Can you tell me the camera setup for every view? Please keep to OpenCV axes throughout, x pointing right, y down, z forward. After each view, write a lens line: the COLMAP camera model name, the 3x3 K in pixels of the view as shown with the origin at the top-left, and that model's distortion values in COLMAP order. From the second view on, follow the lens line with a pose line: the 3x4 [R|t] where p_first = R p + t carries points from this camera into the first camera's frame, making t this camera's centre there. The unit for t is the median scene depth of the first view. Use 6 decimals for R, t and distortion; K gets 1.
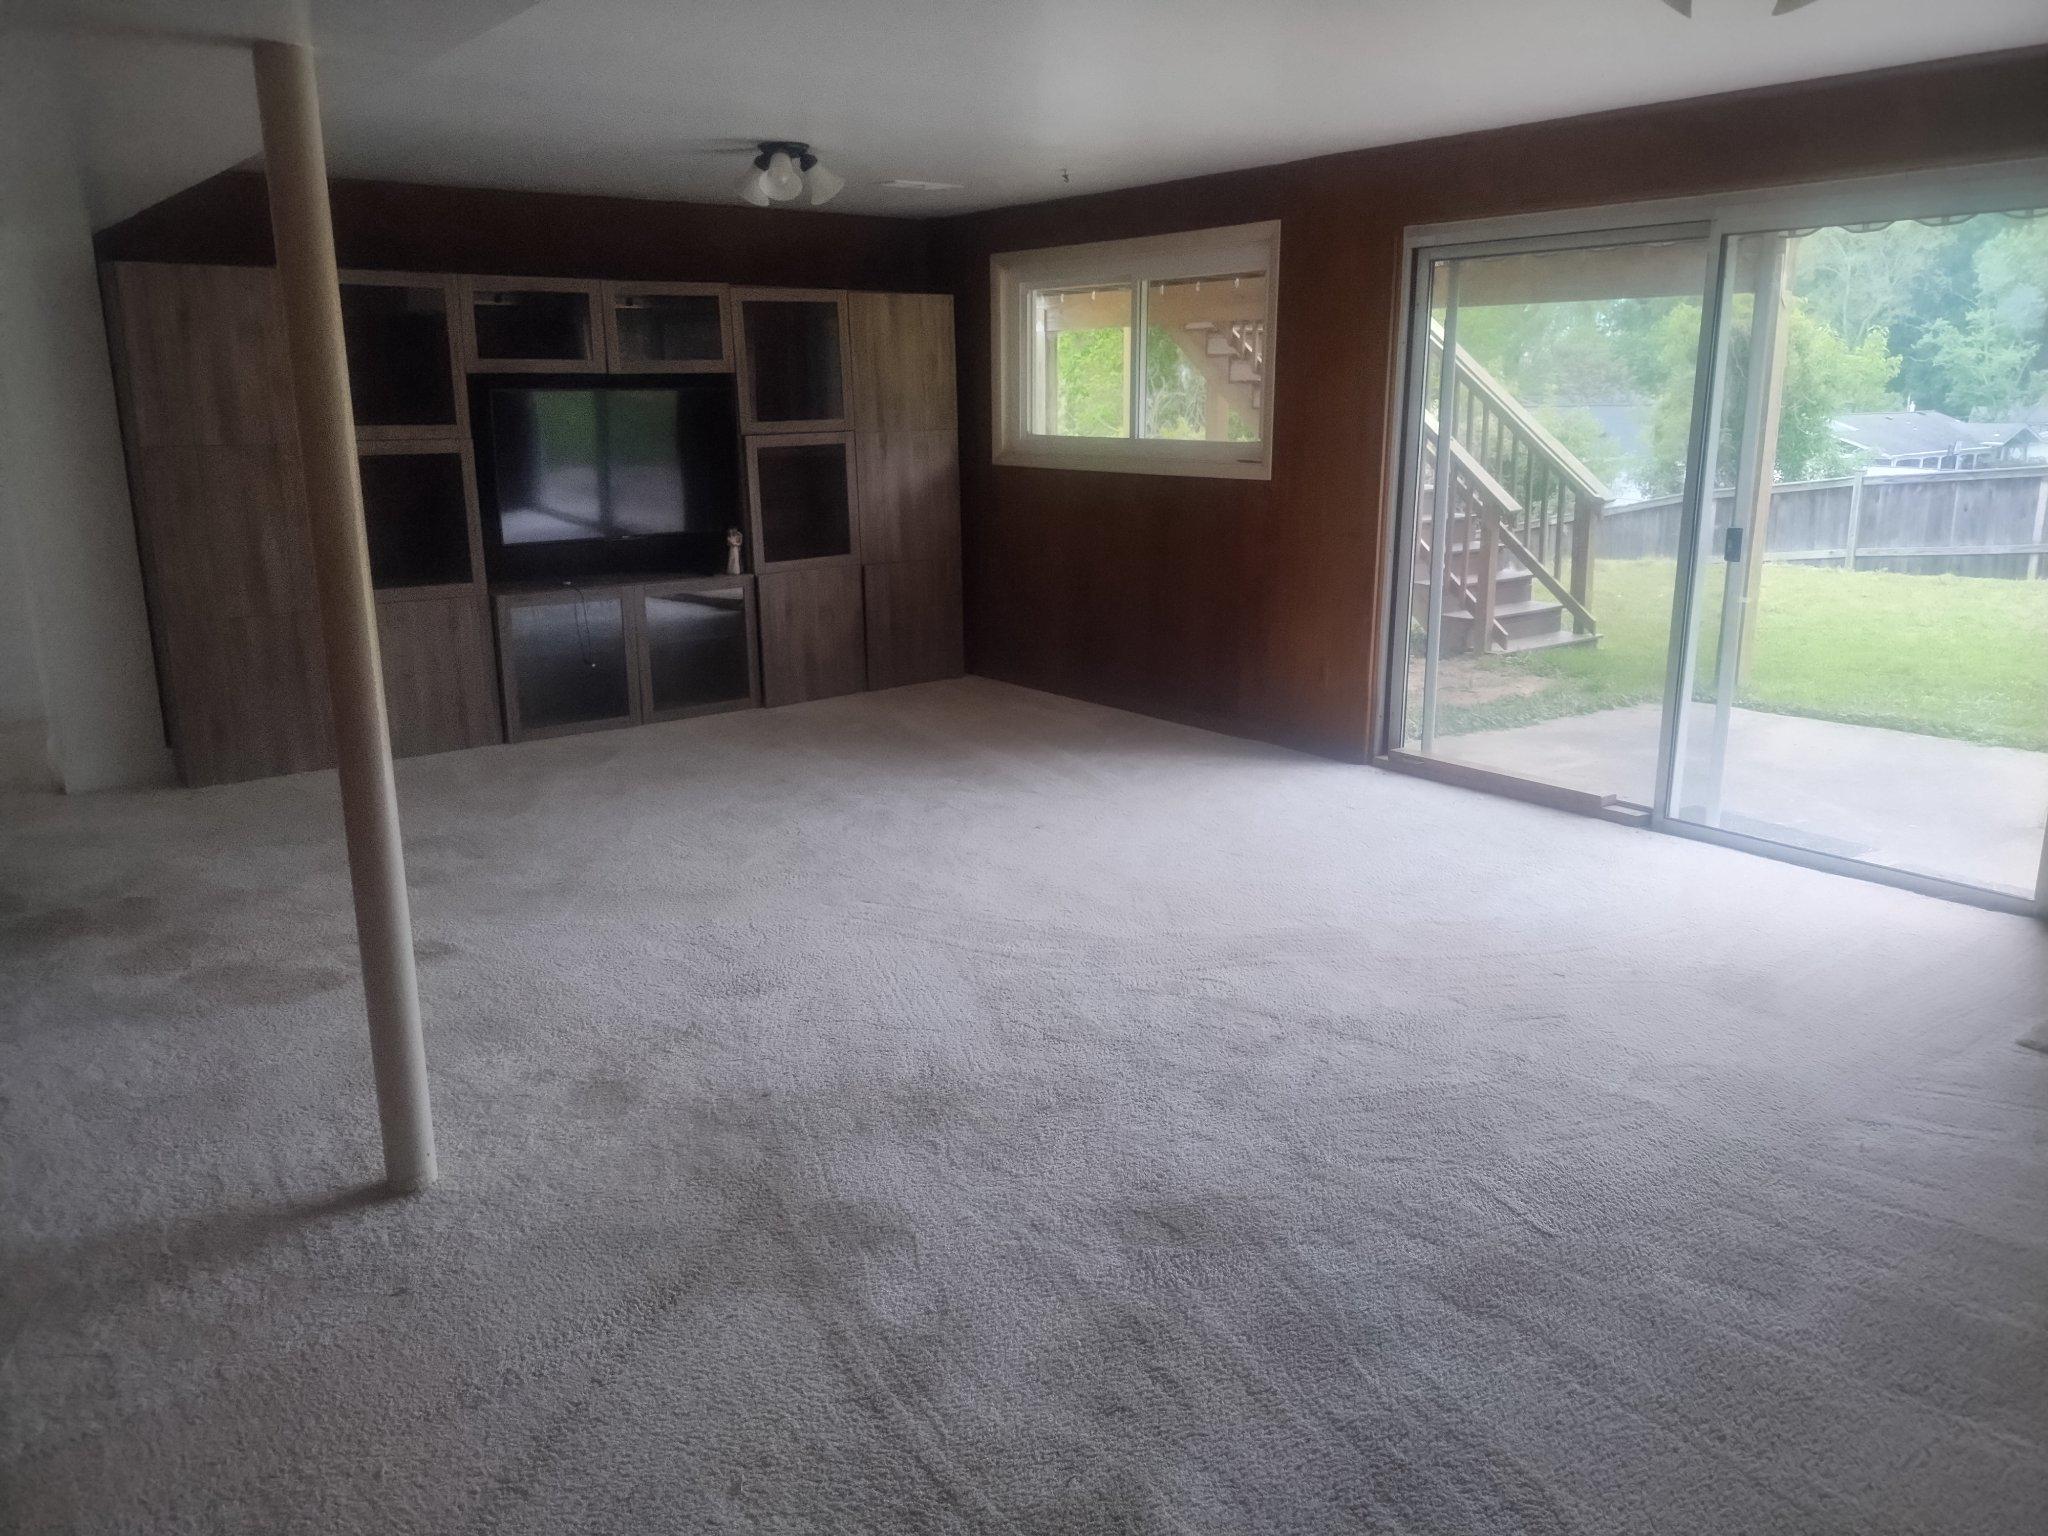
lens RADIAL K [[1529.3, 0, 1022.4], [0, 1529.3, 777.8], [0, 0, 1]] dist [0.029991, -0.027569]
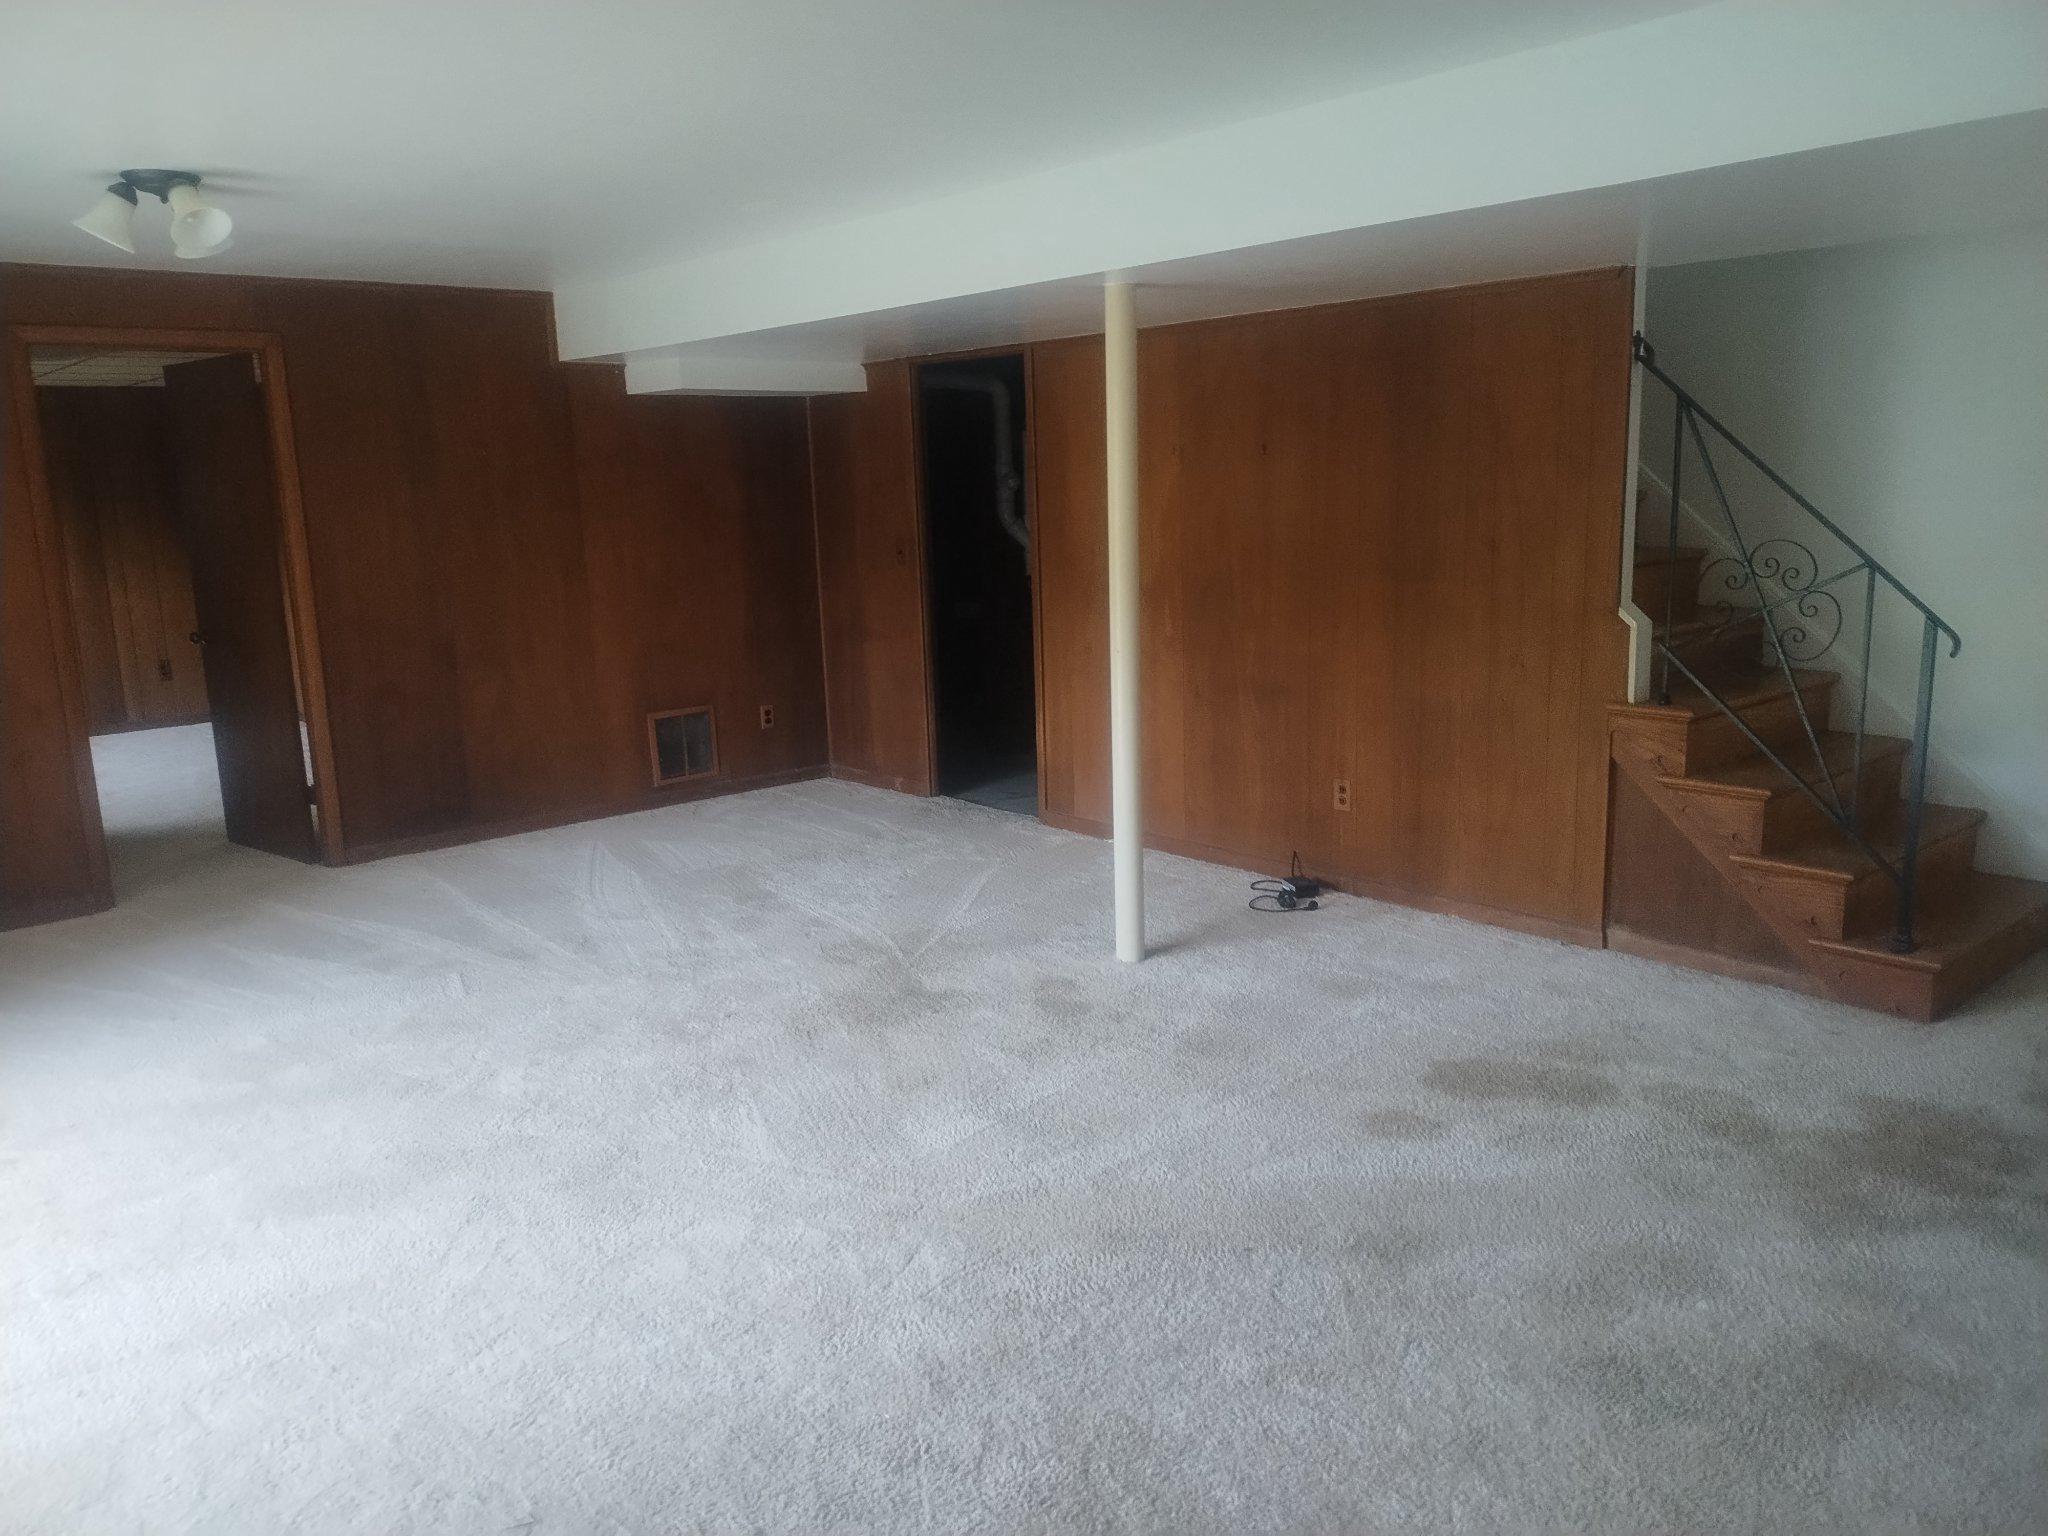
lens RADIAL K [[1529.3, 0, 1022.4], [0, 1529.3, 777.8], [0, 0, 1]] dist [0.029991, -0.027569]
pose [[-0.997236, 0.052284, -0.052797, -0.093486], [0.024352, 0.901277, 0.432559, -0.286182], [0.070201, 0.430078, -0.900058, 1.102464]]
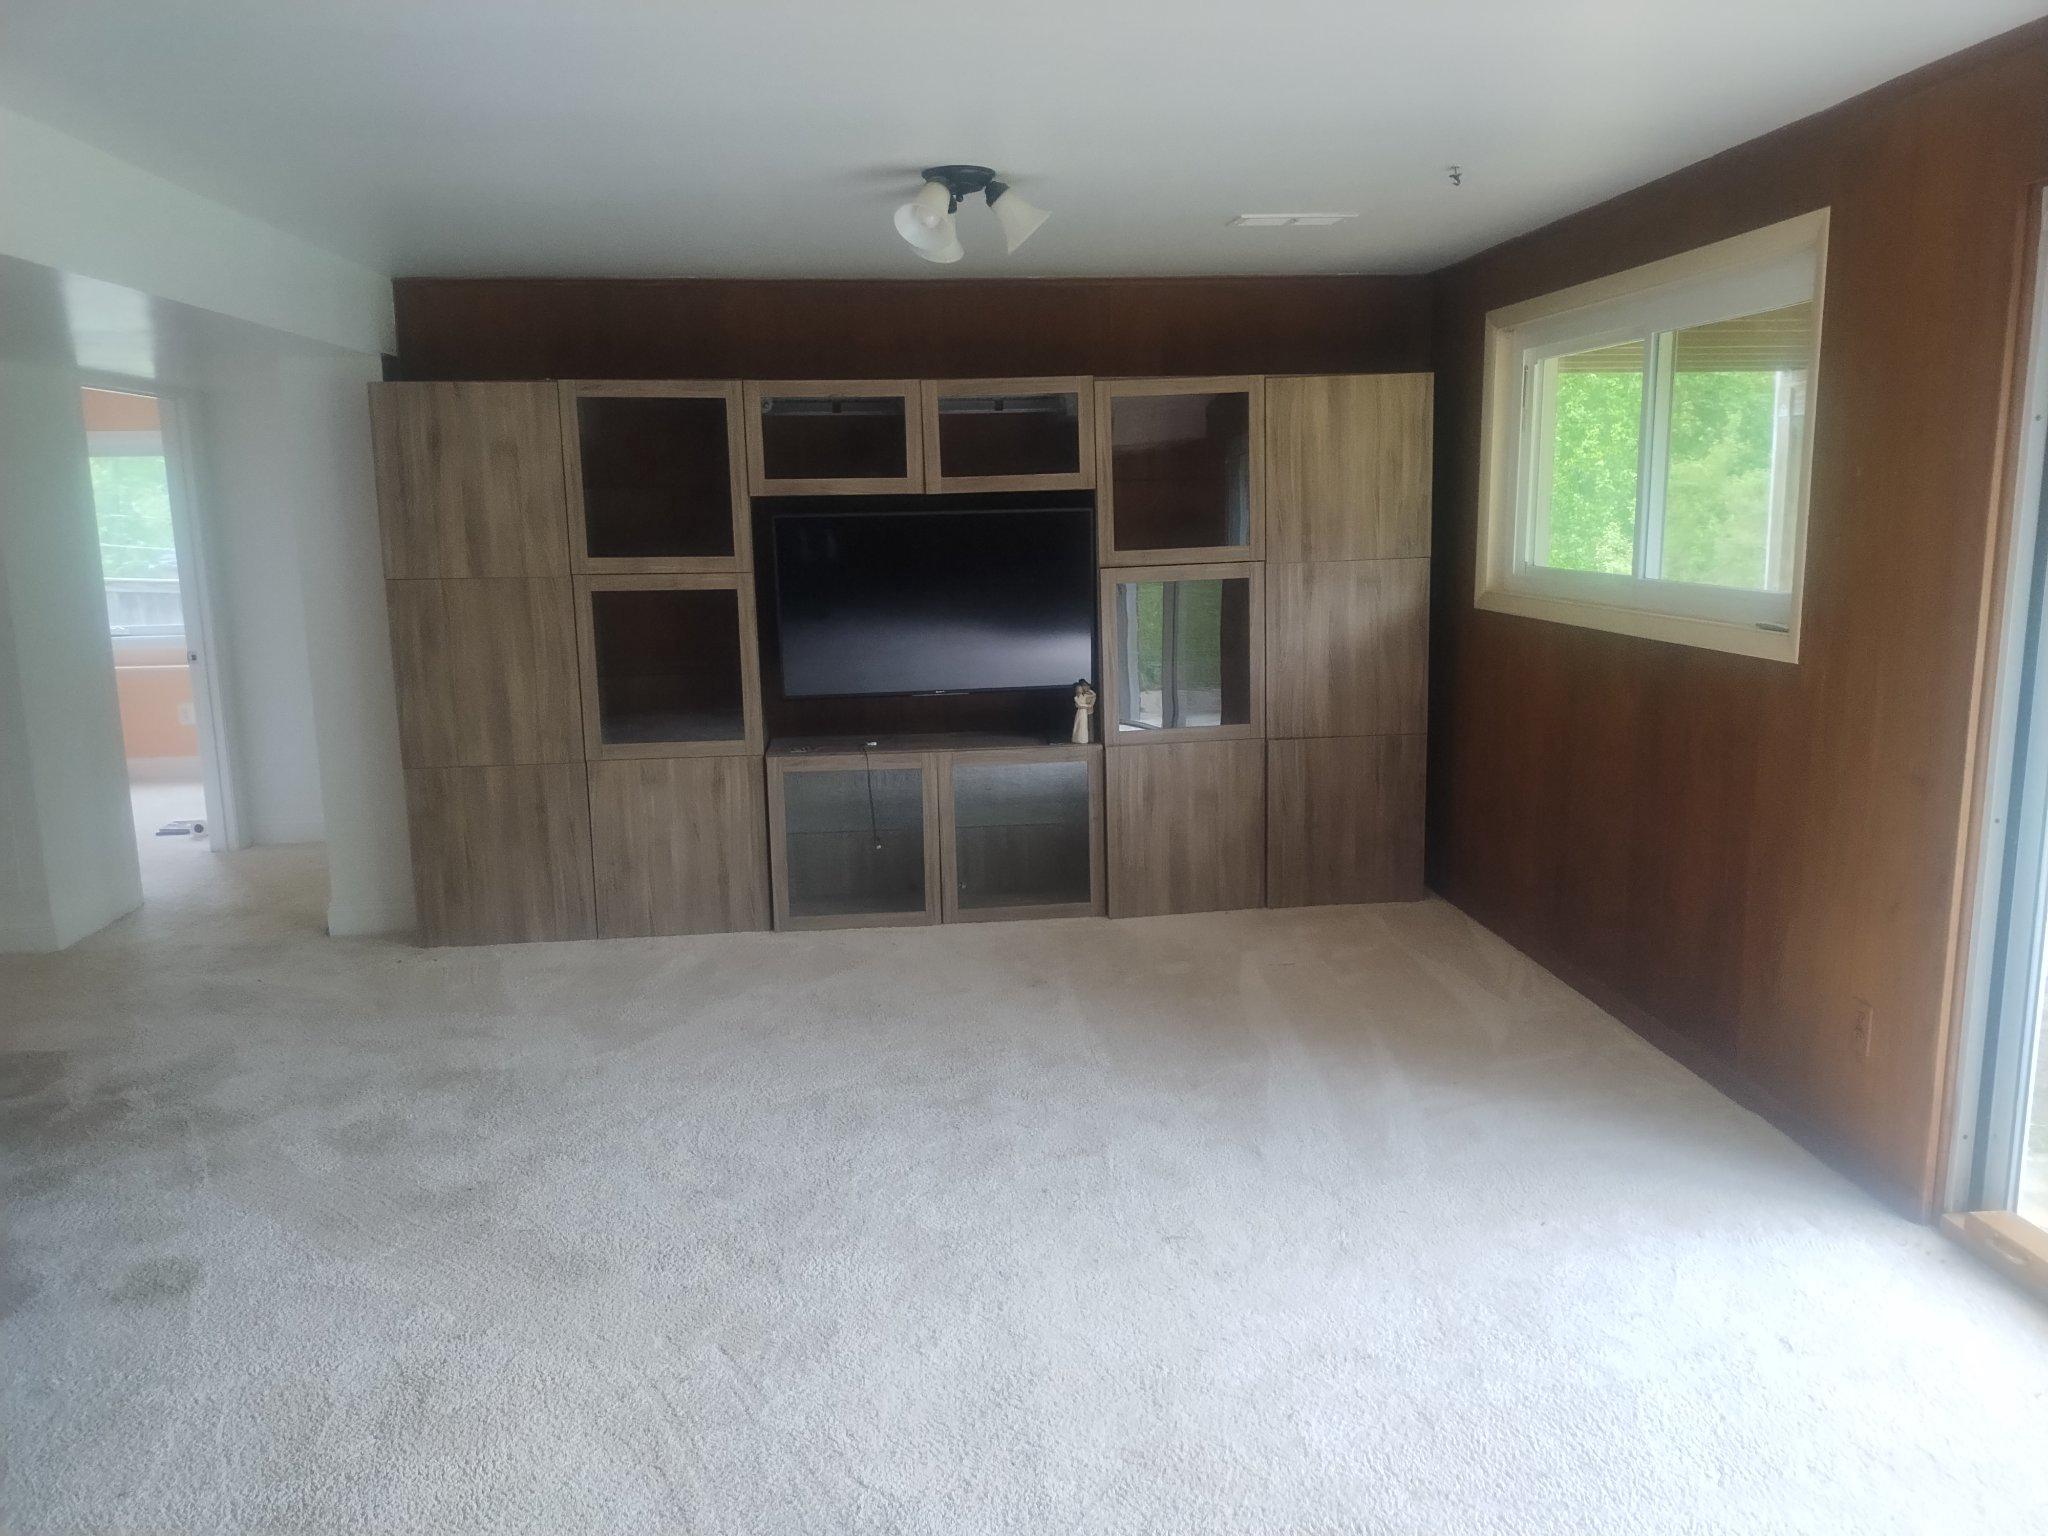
lens RADIAL K [[1510.8, 0, 1025.4], [0, 1510.8, 769.0], [0, 0, 1]] dist [0.083853, -0.115356]
pose [[0.846076, 0.083210, -0.526529, 0.218104], [-0.118311, 0.992419, -0.033276, -0.103166], [0.519768, 0.090448, 0.849506, 0.378220]]
